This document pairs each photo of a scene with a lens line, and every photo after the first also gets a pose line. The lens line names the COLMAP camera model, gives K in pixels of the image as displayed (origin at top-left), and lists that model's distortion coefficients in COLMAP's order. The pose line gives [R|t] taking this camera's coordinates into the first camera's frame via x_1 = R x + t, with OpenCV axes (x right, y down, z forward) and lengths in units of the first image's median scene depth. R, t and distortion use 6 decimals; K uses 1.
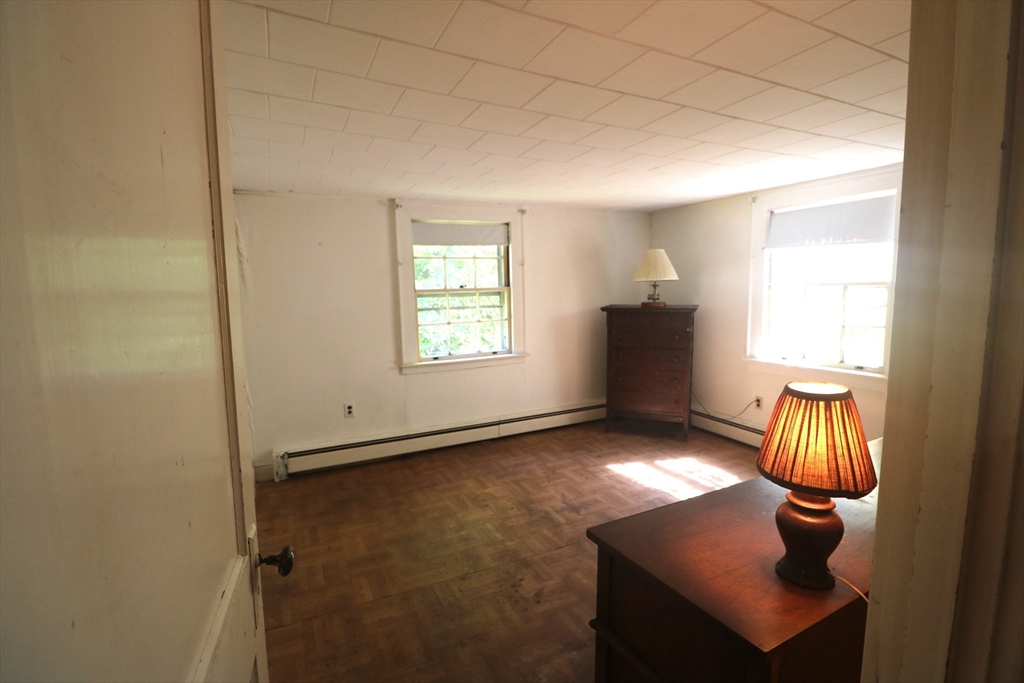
lens RADIAL K [[473.8, 0, 516.0], [0, 473.8, 340.4], [0, 0, 1]] dist [-0.018106, -0.000653]
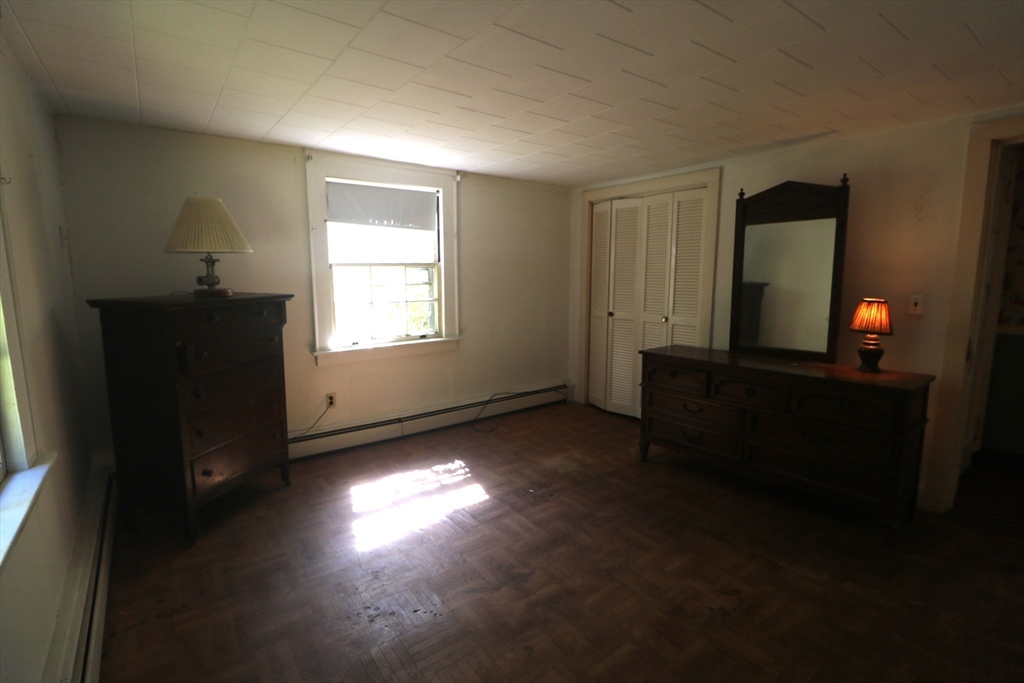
lens RADIAL K [[473.8, 0, 516.0], [0, 473.8, 340.4], [0, 0, 1]] dist [-0.018106, -0.000653]
pose [[-0.181910, -0.127160, 0.975058, -0.403505], [0.114611, 0.982103, 0.149461, -0.071470], [-0.976613, 0.138941, -0.164080, 0.845235]]
